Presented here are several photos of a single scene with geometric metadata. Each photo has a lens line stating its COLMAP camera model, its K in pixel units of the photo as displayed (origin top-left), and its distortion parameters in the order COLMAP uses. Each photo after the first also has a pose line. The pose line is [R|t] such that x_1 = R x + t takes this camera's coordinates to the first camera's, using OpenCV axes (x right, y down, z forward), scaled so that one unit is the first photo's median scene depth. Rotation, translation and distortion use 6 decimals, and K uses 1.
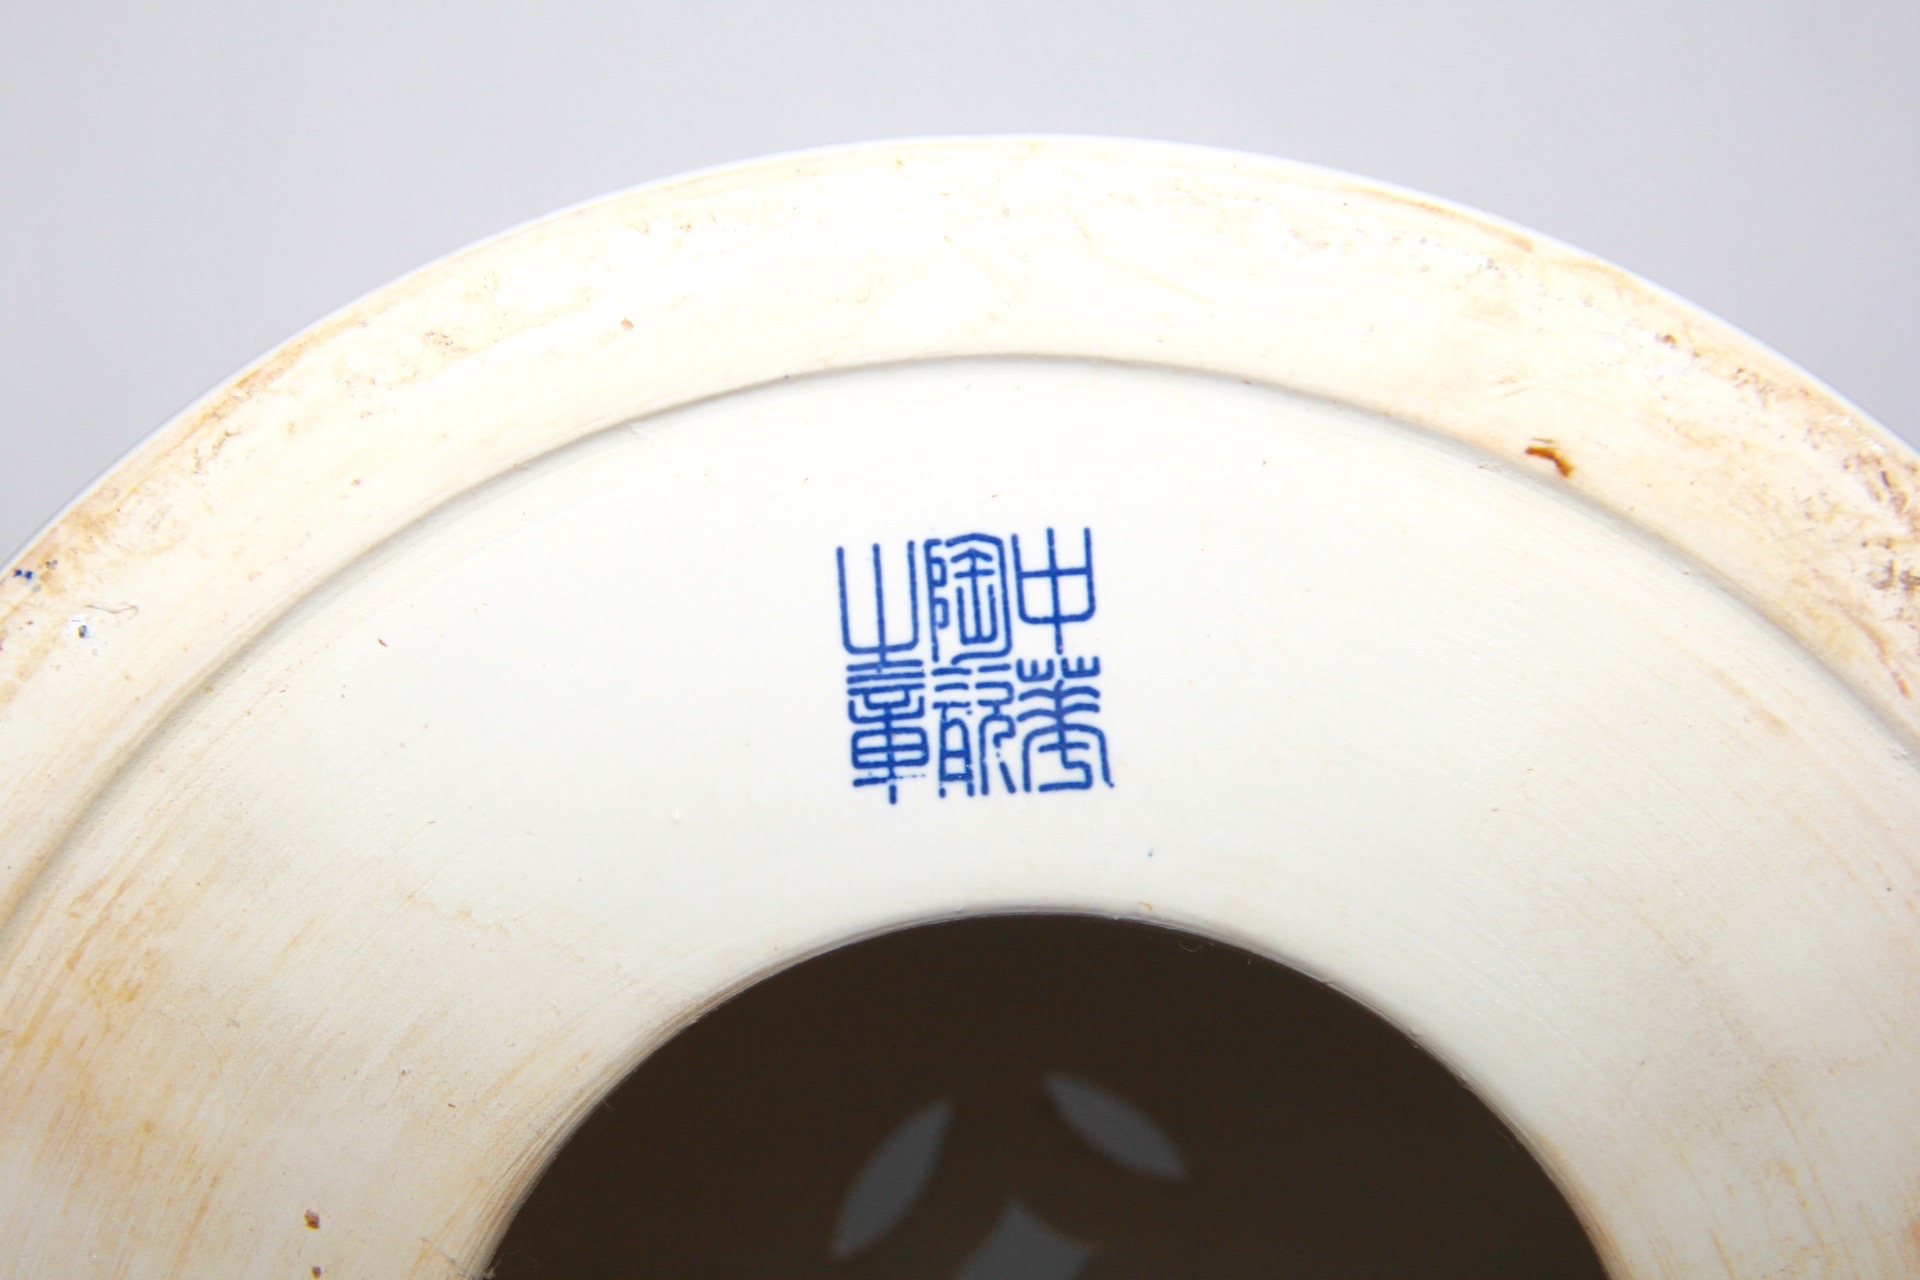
lens RADIAL K [[4470.8, 0, 963.6], [0, 4470.8, 639.8], [0, 0, 1]] dist [0.198272, 0.000000]
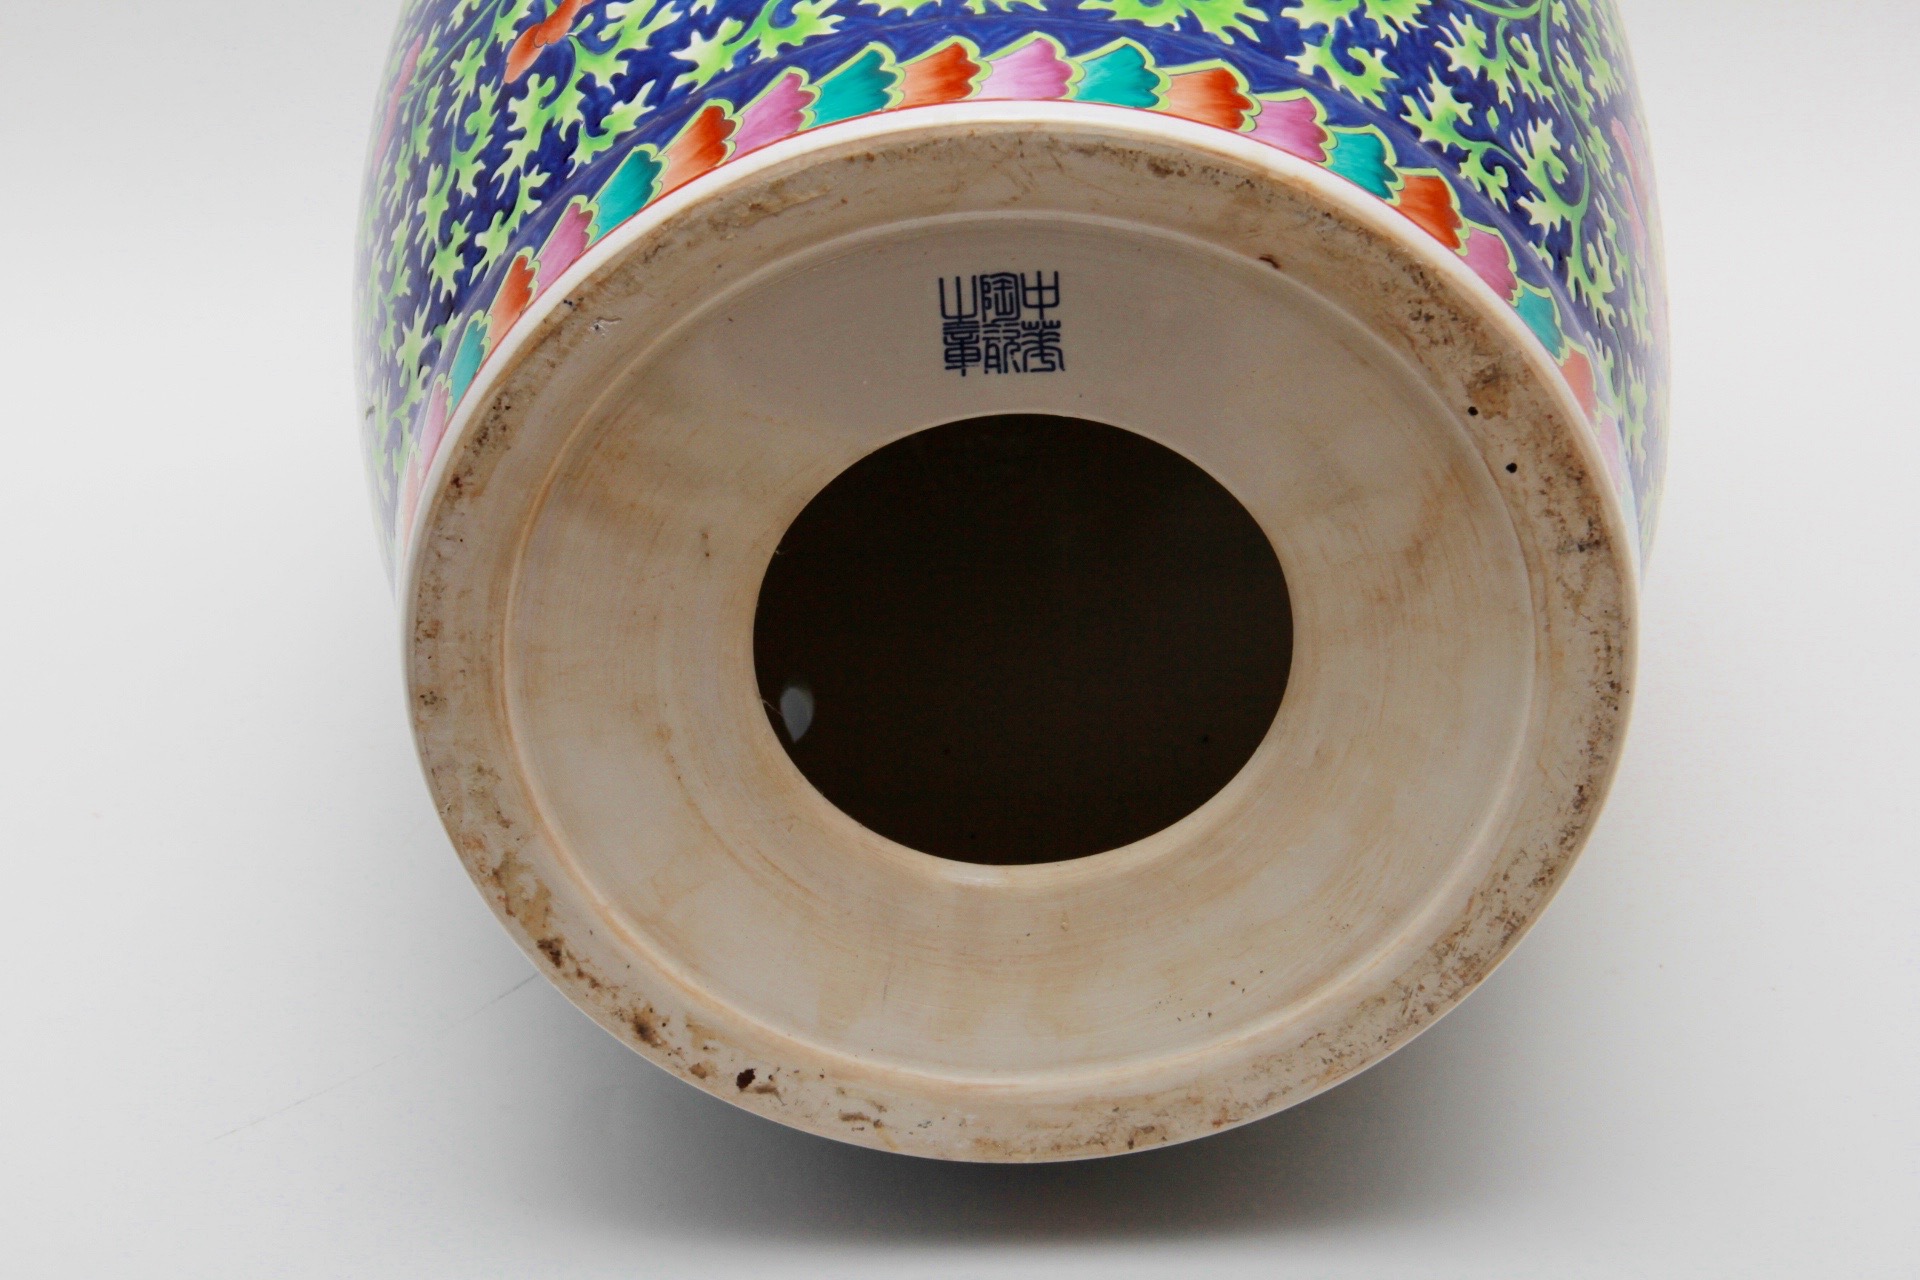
lens RADIAL K [[4470.8, 0, 958.0], [0, 4470.8, 640.0], [0, 0, 1]] dist [0.198272, 0.000000]
pose [[0.999616, -0.001447, 0.027680, -0.079307], [-0.015520, 0.798183, 0.602215, -1.177572], [-0.022965, -0.602414, 0.797854, -0.822205]]
